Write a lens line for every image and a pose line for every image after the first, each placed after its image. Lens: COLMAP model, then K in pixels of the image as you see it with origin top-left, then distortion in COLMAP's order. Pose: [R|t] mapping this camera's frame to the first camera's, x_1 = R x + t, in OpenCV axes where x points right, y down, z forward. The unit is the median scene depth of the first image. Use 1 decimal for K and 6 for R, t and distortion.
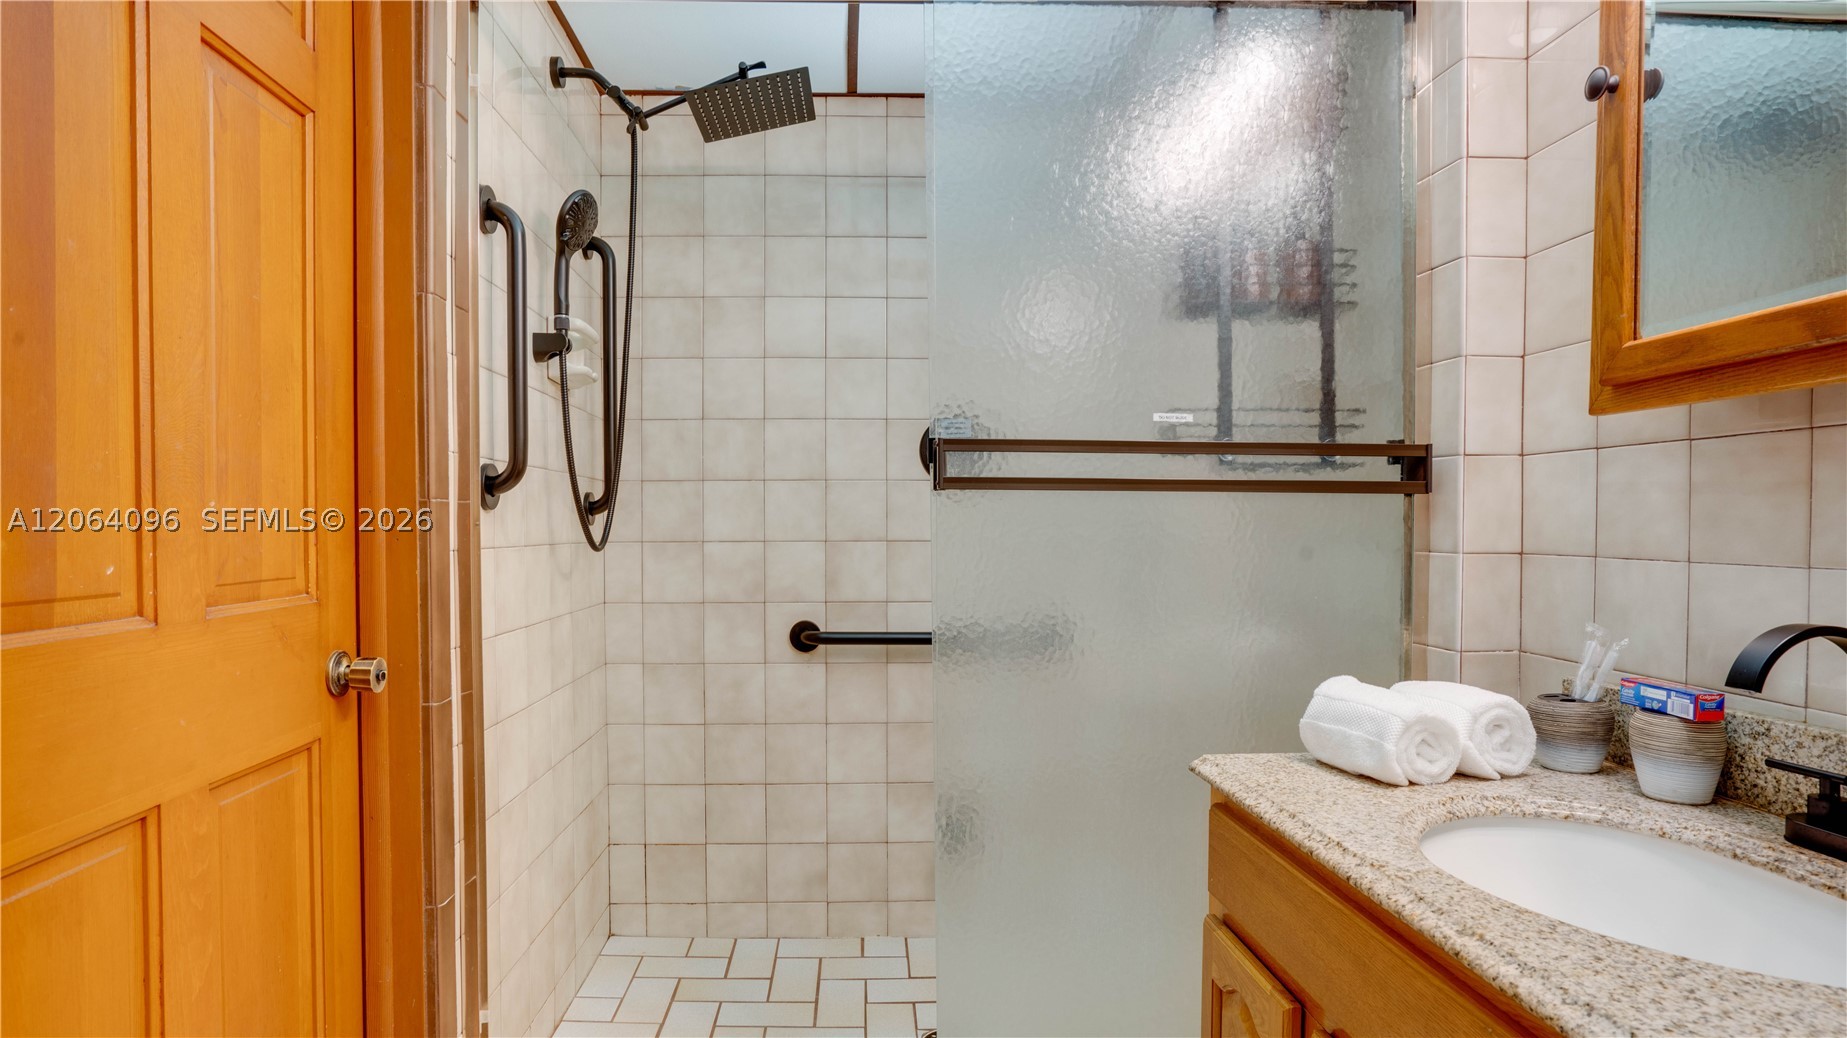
lens RADIAL K [[981.7, 0, 918.7], [0, 981.7, 542.9], [0, 0, 1]] dist [-0.034995, 0.024997]
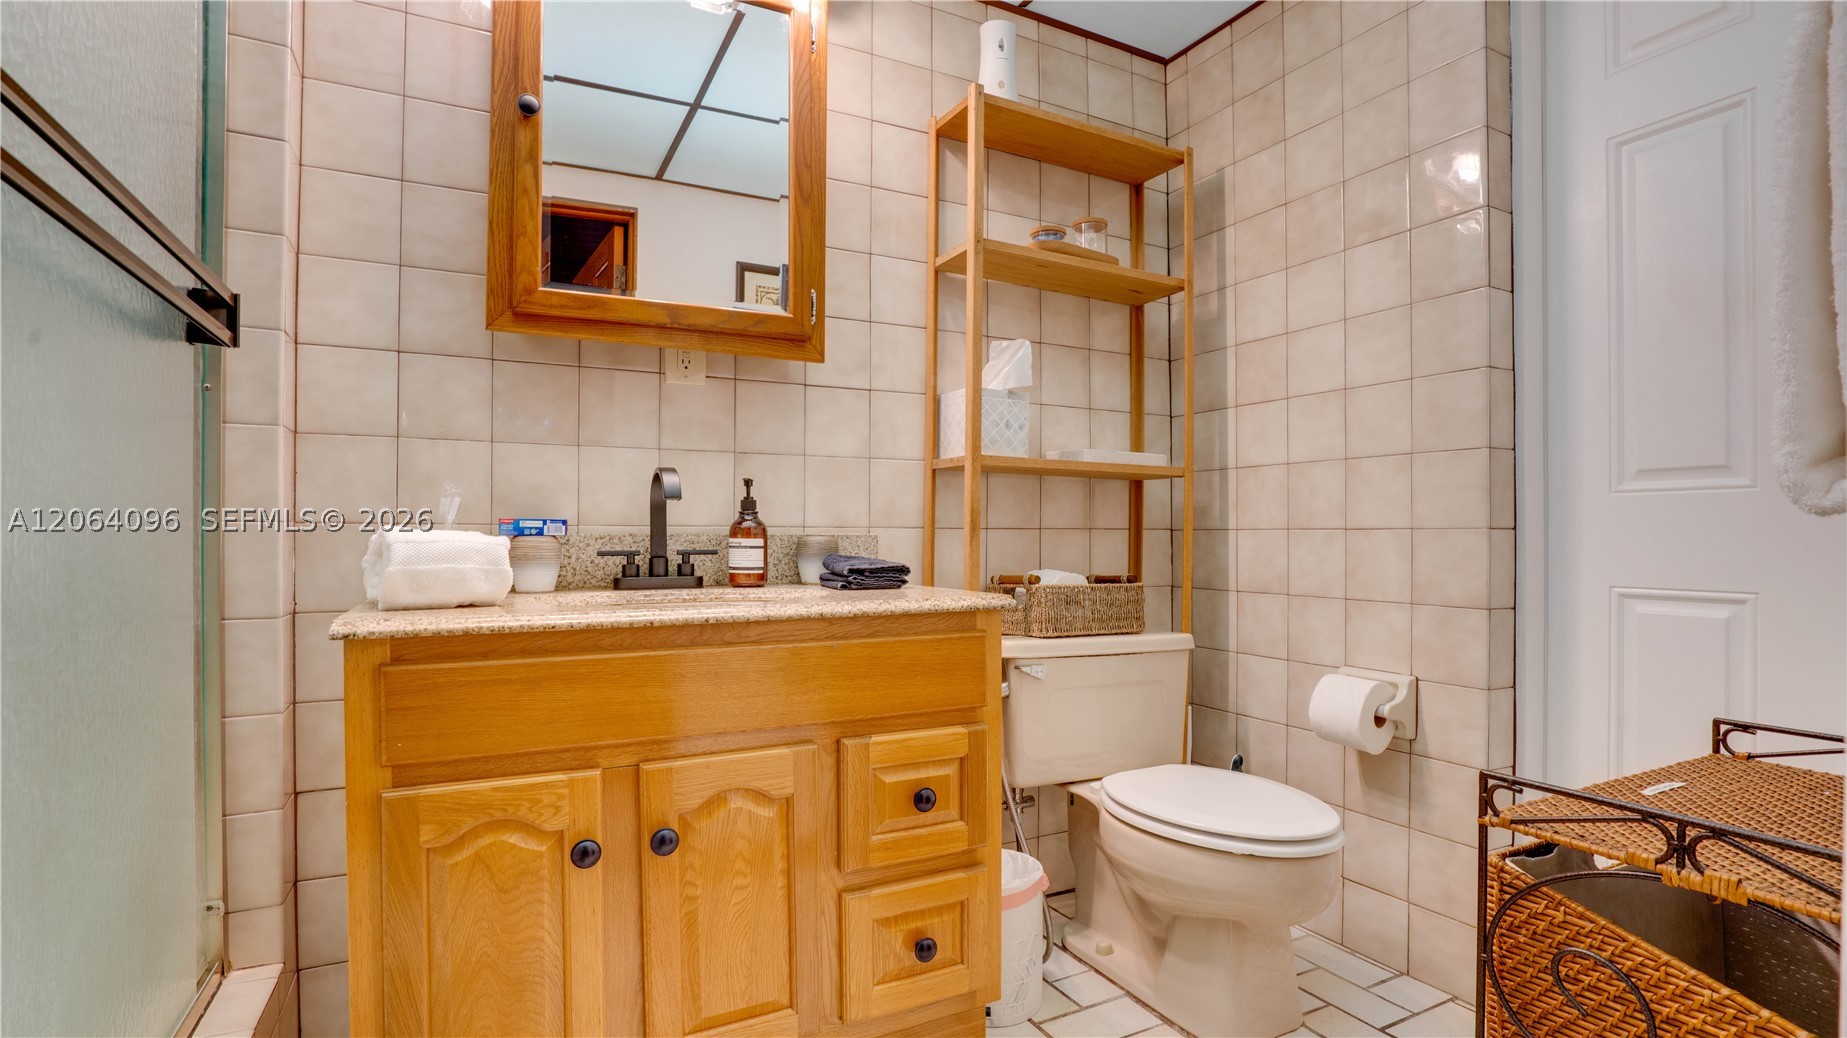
lens RADIAL K [[864.5, 0, 927.5], [0, 864.5, 530.1], [0, 0, 1]] dist [-0.052012, 0.018954]
pose [[-0.390681, -0.002741, 0.920522, -0.731155], [0.011459, 0.999904, 0.007841, 0.167753], [-0.920455, 0.013611, -0.390612, 0.991784]]
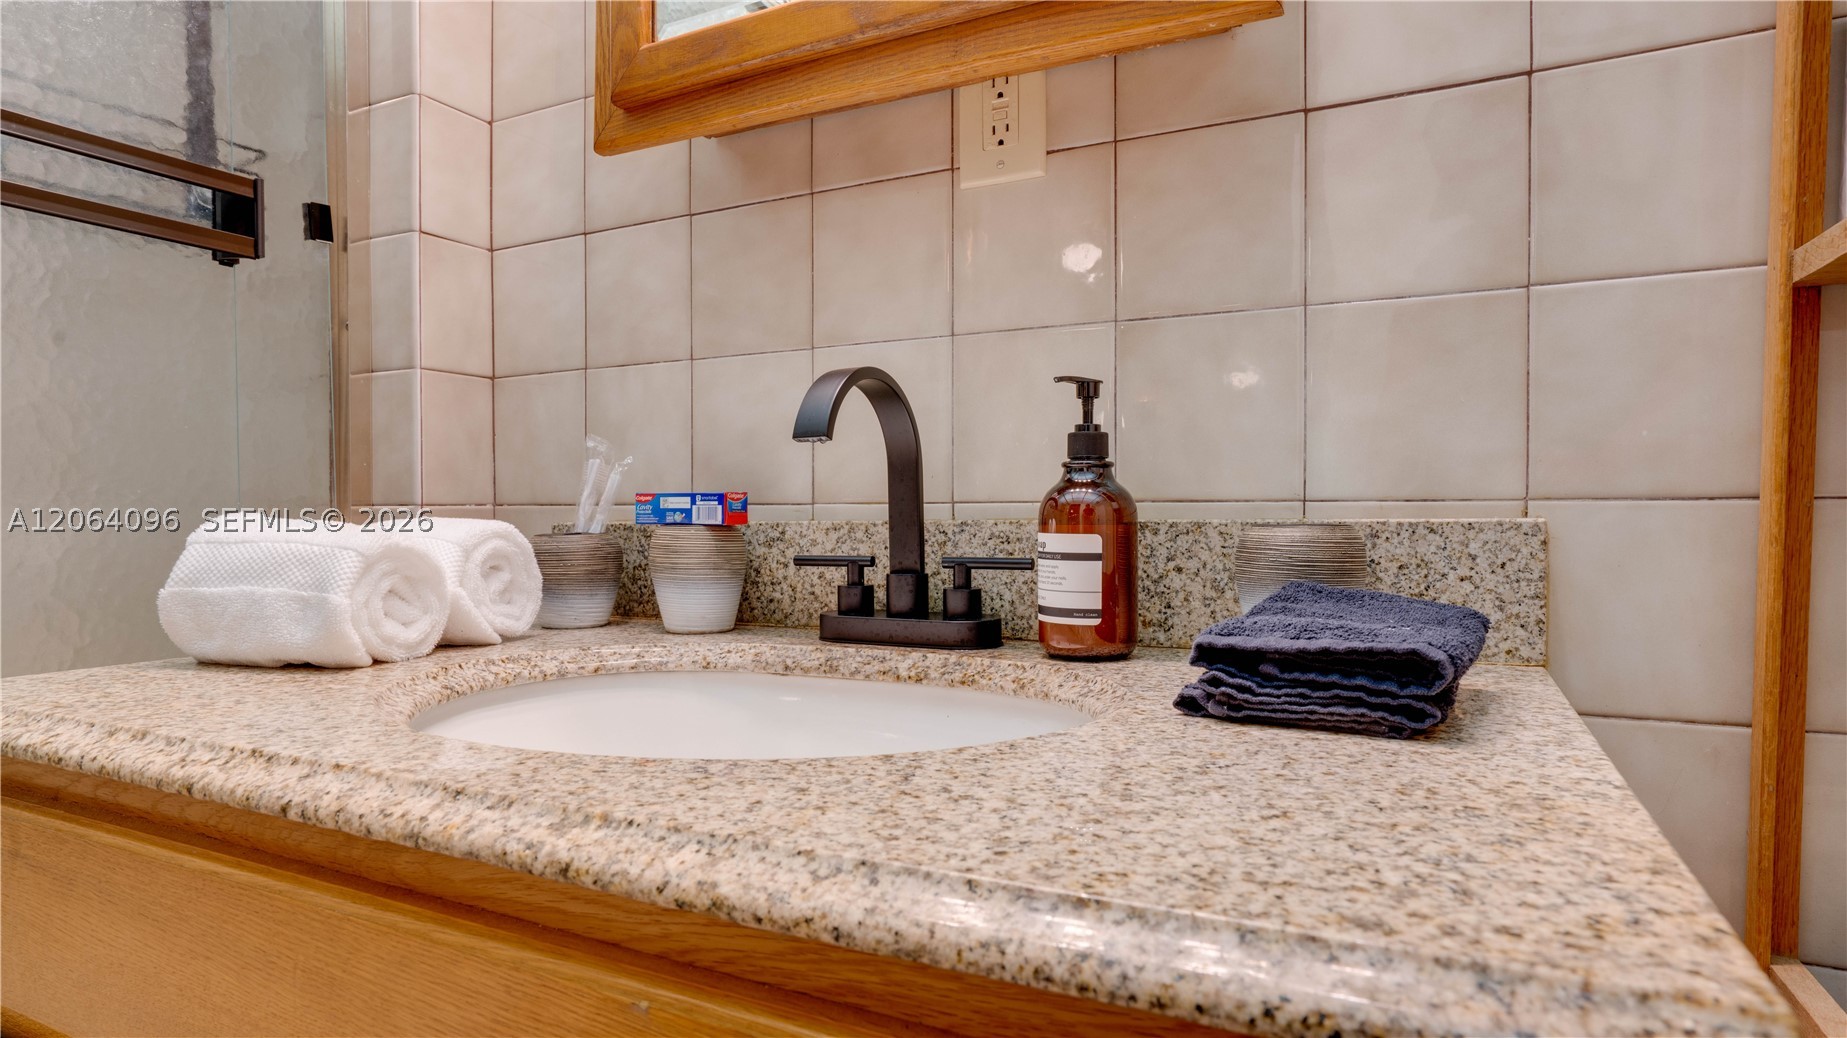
lens RADIAL K [[1009.0, 0, 923.5], [0, 1009.0, 519.0], [0, 0, 1]] dist [-0.038315, 0.035615]
pose [[0.522698, -0.015701, 0.852374, 0.166283], [0.022838, 0.999729, 0.004411, 0.176206], [-0.852212, 0.017161, 0.522915, 0.411186]]
